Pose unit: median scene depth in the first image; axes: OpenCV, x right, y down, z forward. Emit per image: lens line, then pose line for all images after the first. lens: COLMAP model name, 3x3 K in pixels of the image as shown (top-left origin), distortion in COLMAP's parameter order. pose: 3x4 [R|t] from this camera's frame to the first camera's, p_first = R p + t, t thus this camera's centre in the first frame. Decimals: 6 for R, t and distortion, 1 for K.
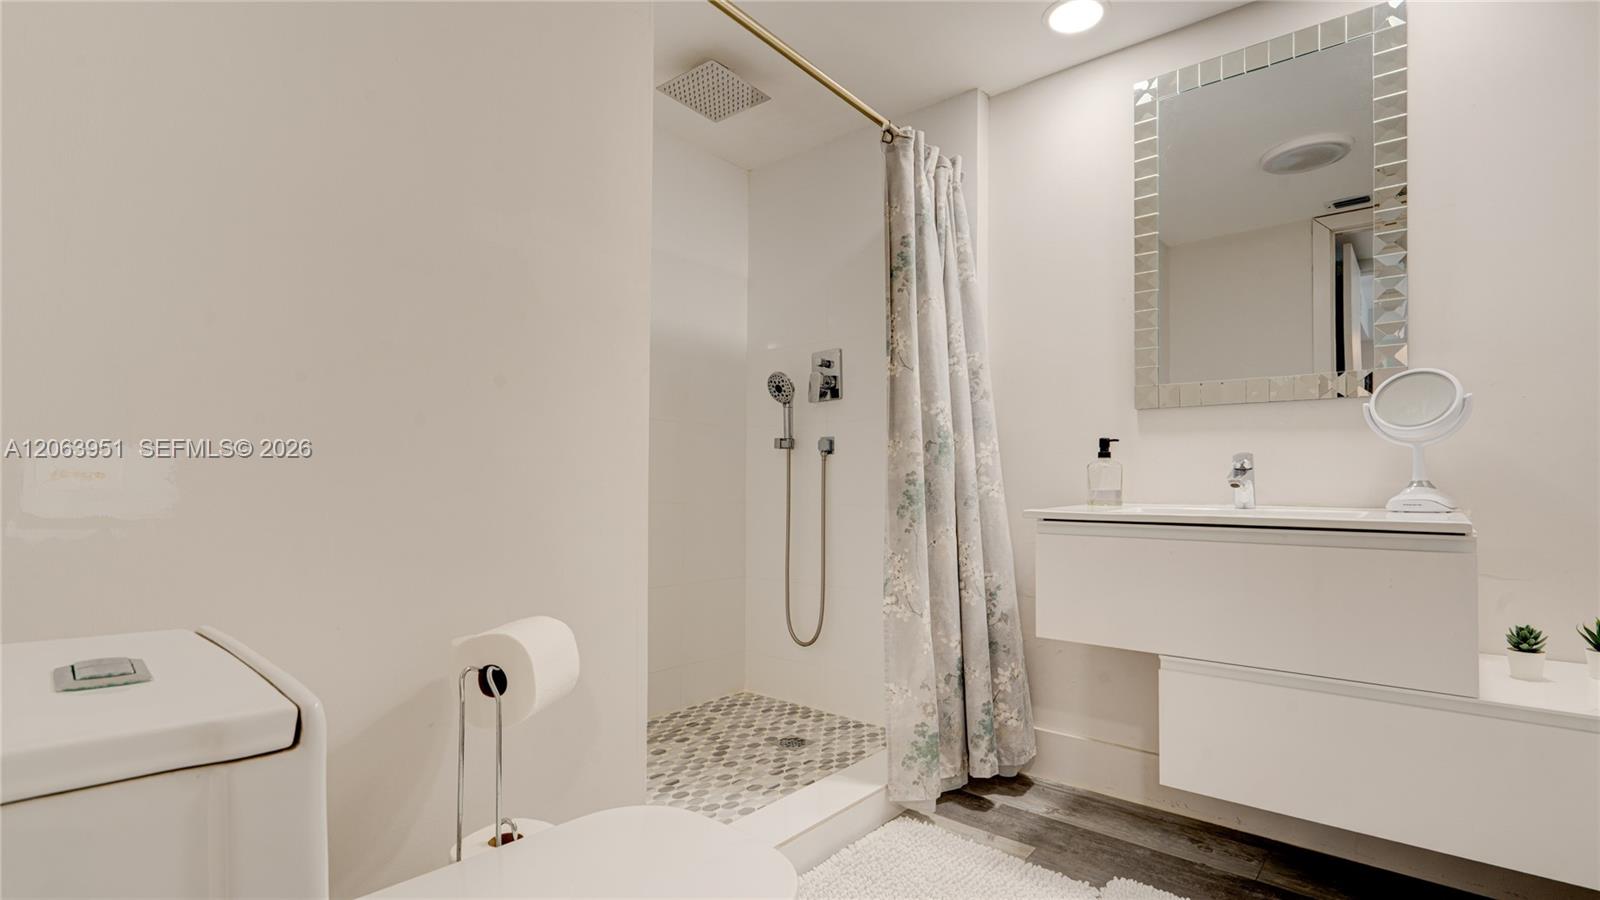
lens RADIAL K [[761.0, 0, 804.6], [0, 761.0, 455.2], [0, 0, 1]] dist [-0.003737, 0.000973]
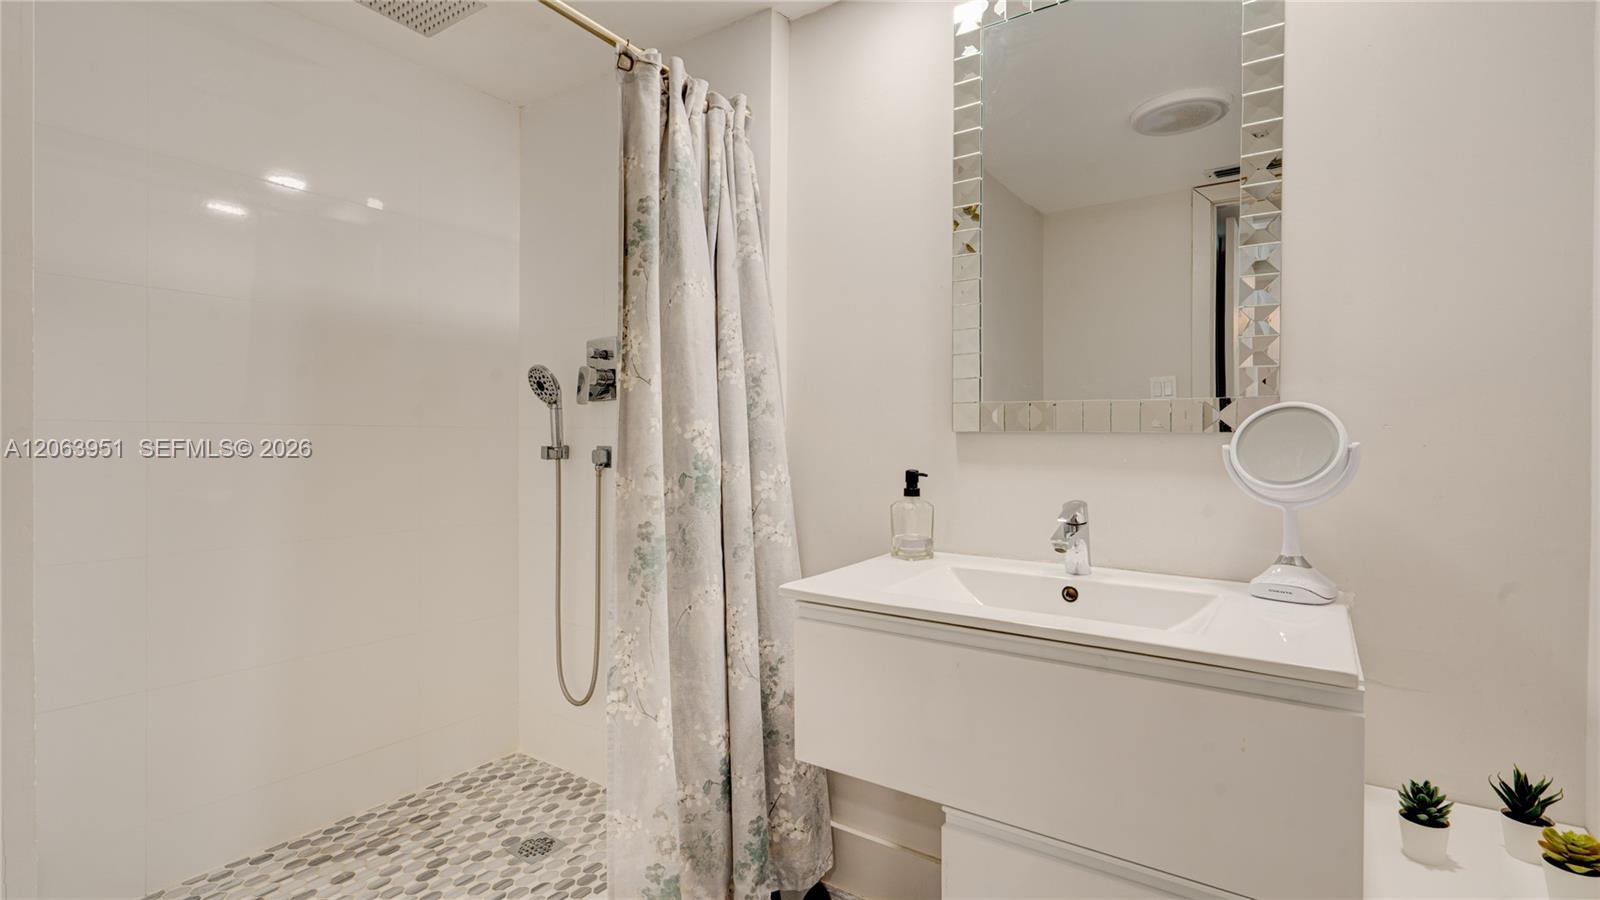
lens RADIAL K [[770.1, 0, 792.5], [0, 770.1, 426.3], [0, 0, 1]] dist [-0.001469, -0.000772]
pose [[0.995763, 0.002360, 0.091922, 0.200555], [-0.004155, 0.999804, 0.019346, -0.080581], [-0.091858, -0.019646, 0.995578, 0.234524]]
